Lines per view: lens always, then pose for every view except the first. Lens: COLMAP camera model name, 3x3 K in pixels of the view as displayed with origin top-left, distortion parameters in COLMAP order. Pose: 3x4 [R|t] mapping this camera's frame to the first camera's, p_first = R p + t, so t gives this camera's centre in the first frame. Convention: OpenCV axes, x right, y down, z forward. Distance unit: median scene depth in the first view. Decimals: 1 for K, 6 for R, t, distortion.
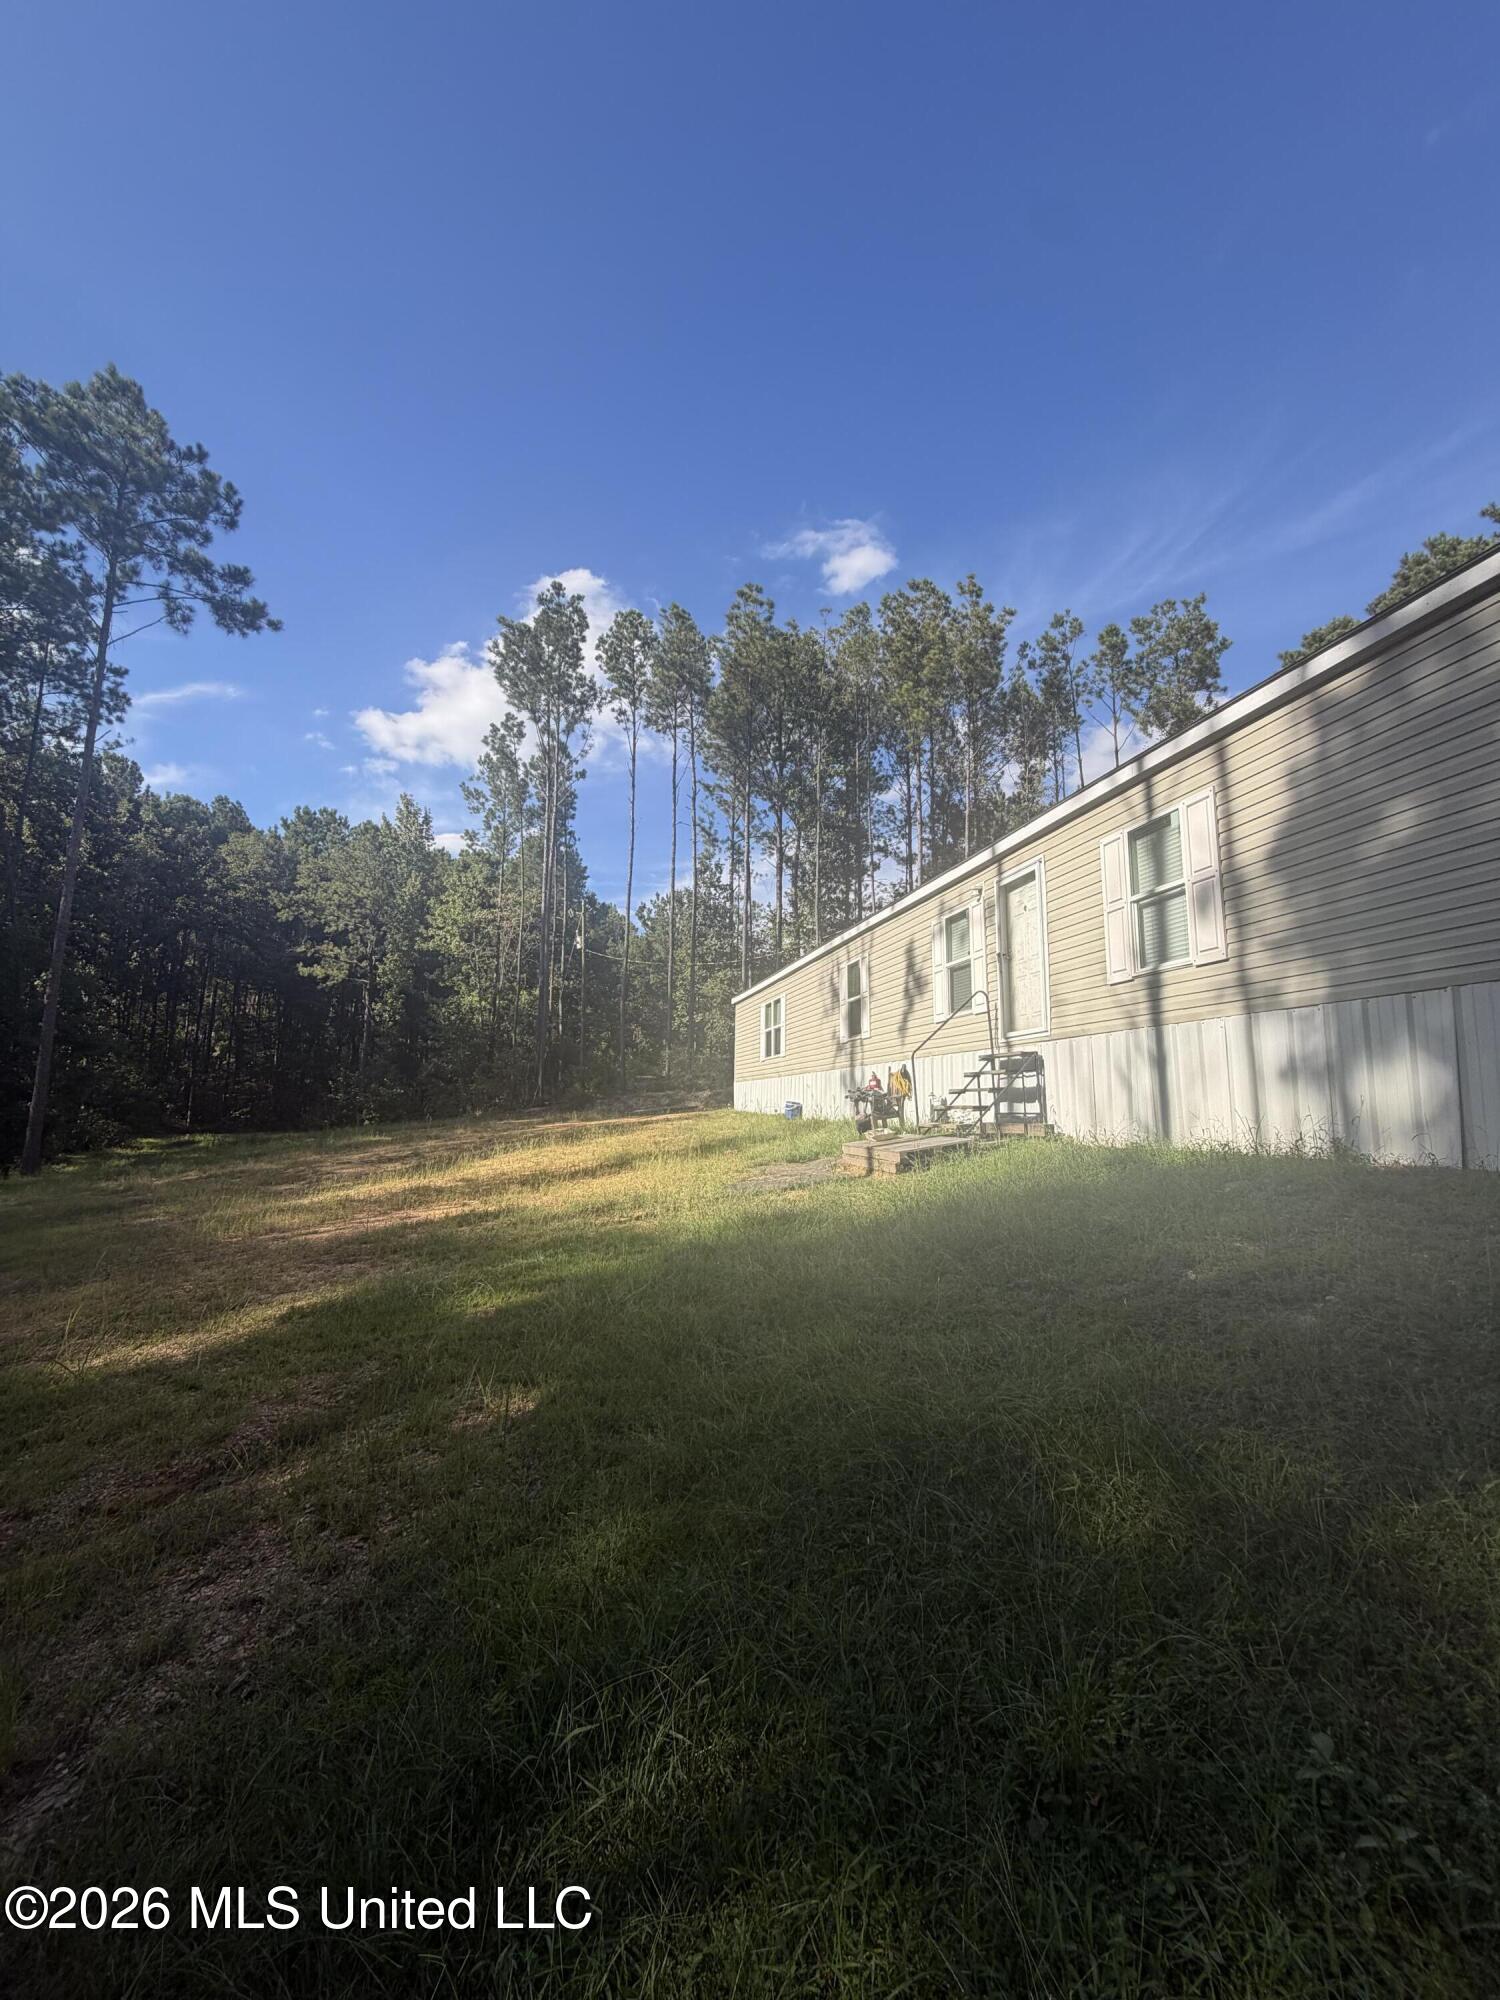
lens RADIAL K [[803.4, 0, 747.7], [0, 803.4, 998.0], [0, 0, 1]] dist [-0.001554, -0.000142]
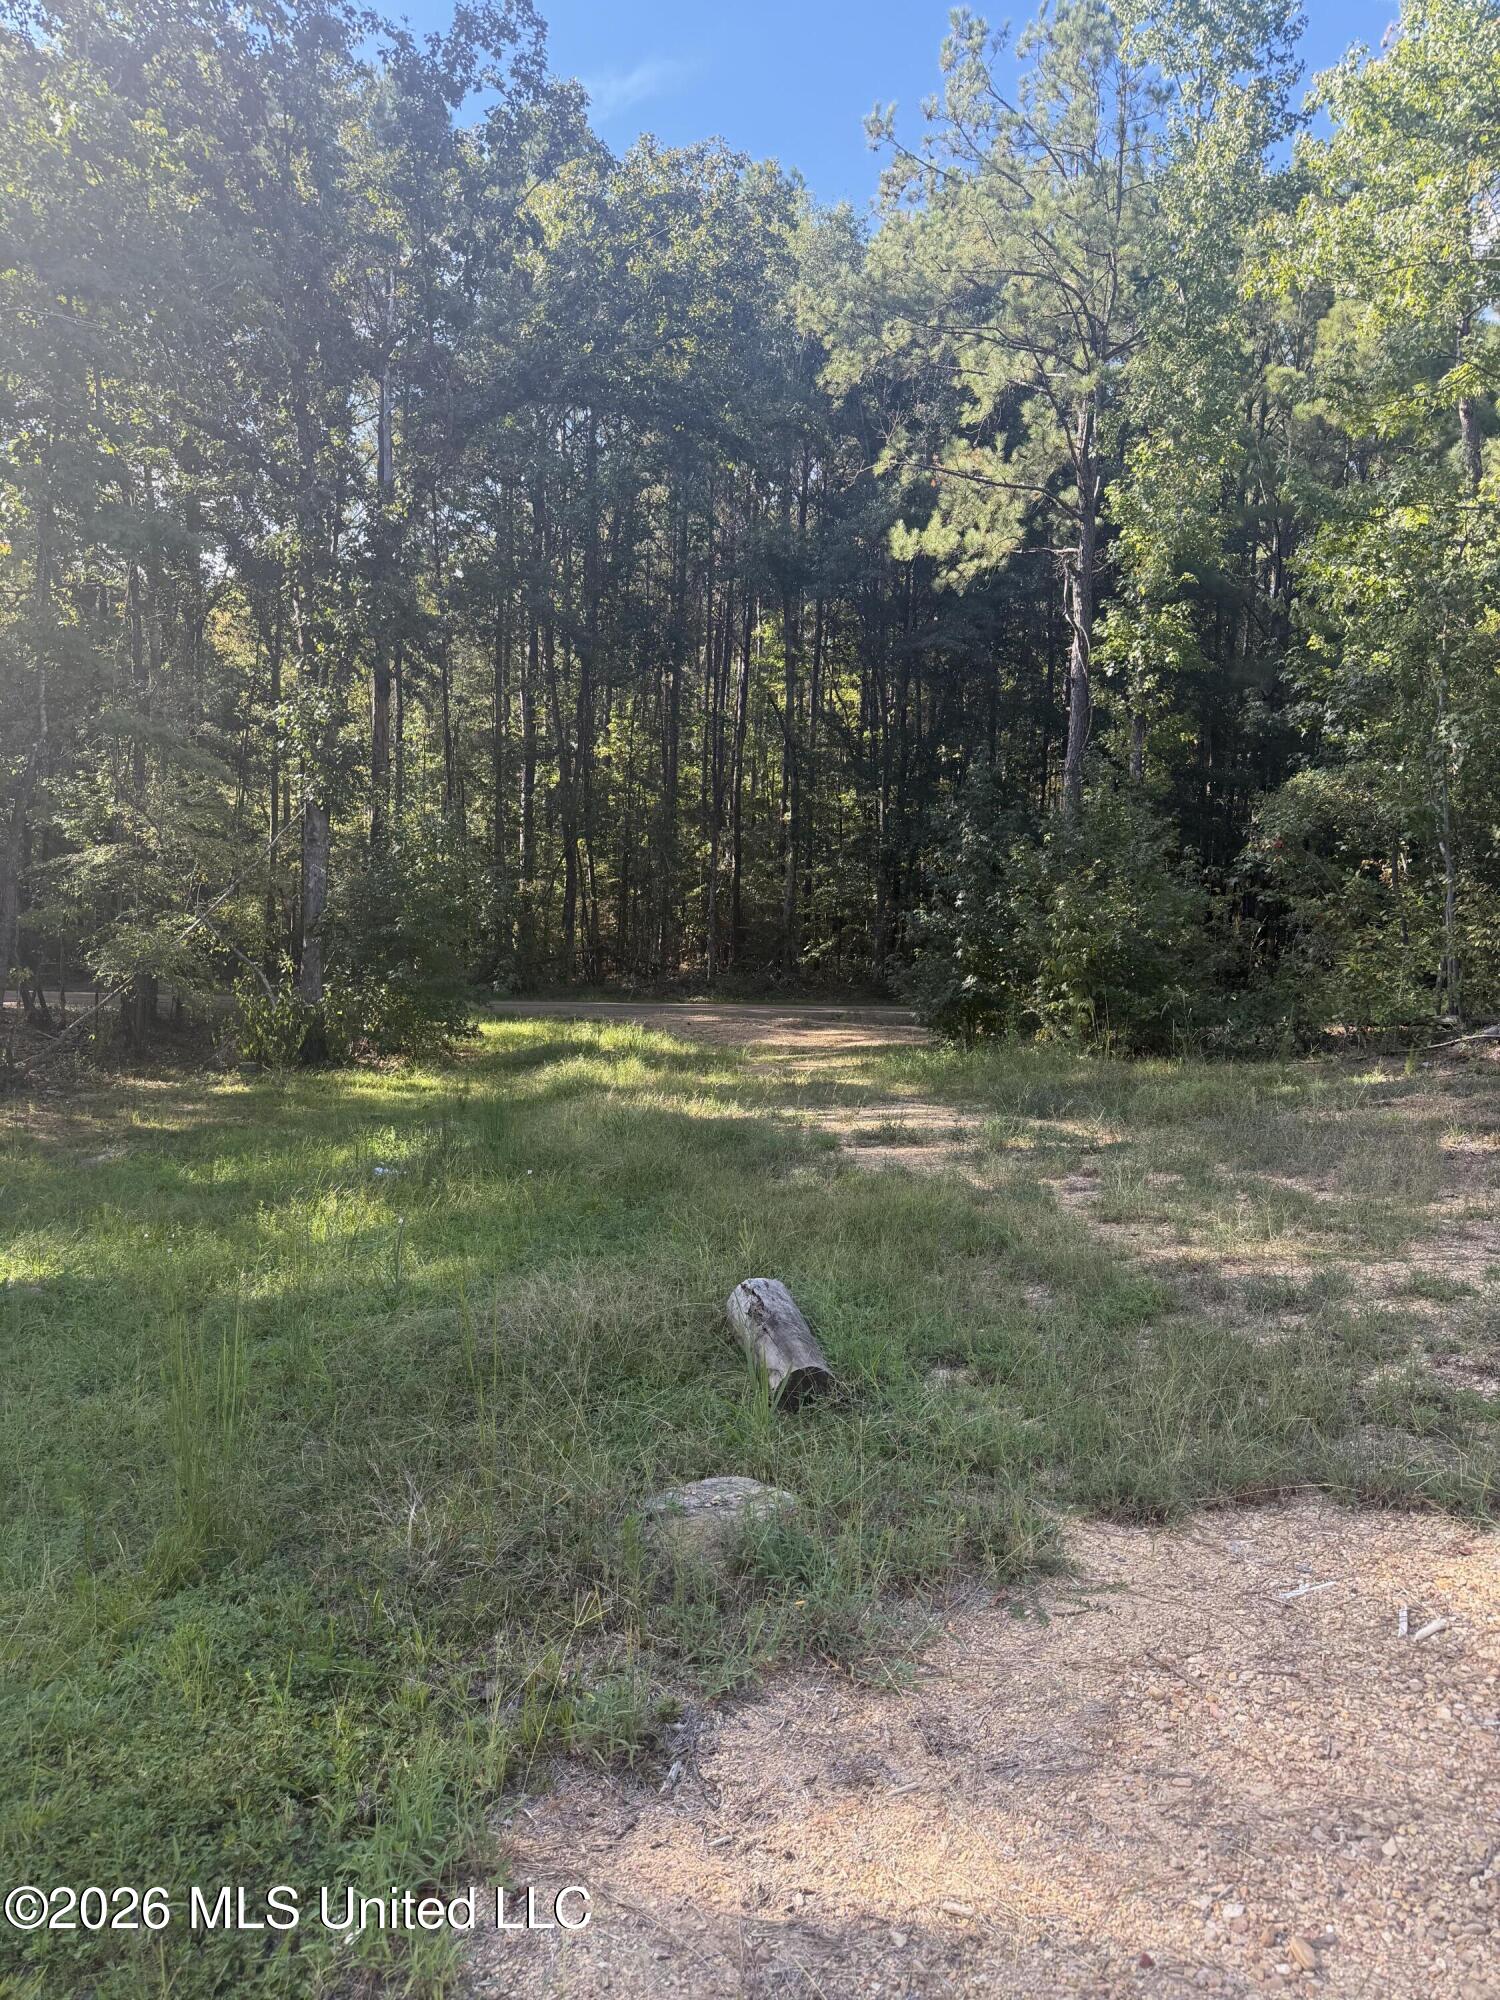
lens RADIAL K [[1422.3, 0, 750.0], [0, 1422.3, 1000.0], [0, 0, 1]] dist [0.000677, 0.000140]
pose [[0.719028, 0.052223, -0.693017, -0.713466], [0.119176, 0.973137, 0.196980, 0.102522], [0.684687, -0.224225, 0.693489, 2.007368]]
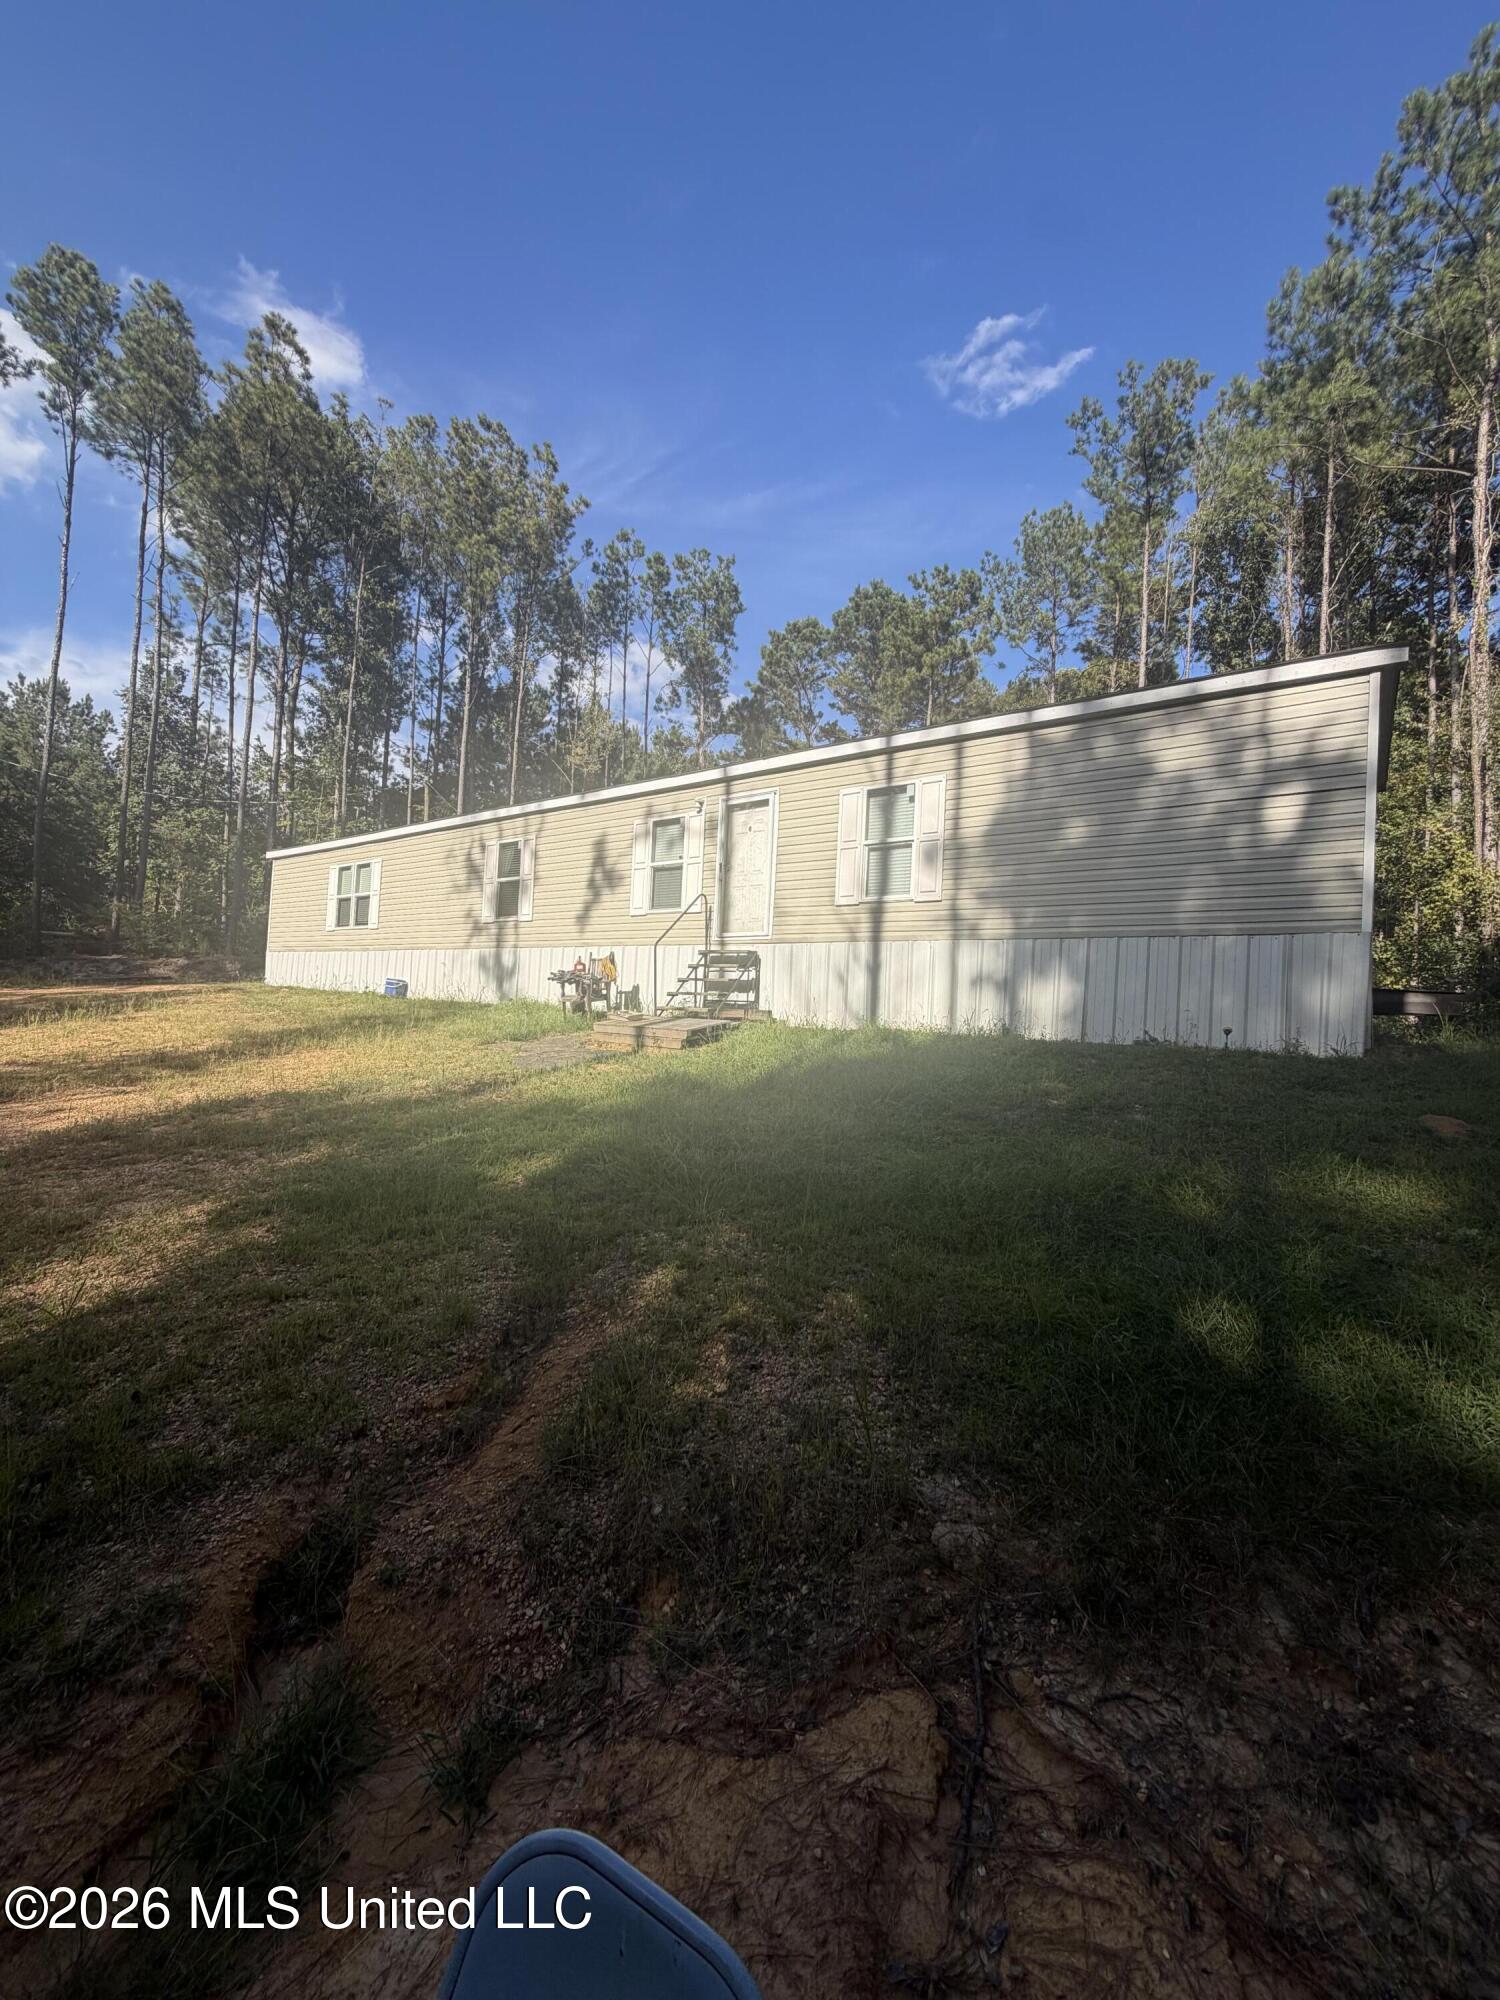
lens RADIAL K [[803.4, 0, 747.7], [0, 803.4, 998.0], [0, 0, 1]] dist [-0.001554, -0.000142]
pose [[0.773118, 0.041001, 0.632935, -0.322372], [-0.127633, 0.987552, 0.091929, 0.020541], [-0.621287, -0.151856, 0.768728, 0.050525]]
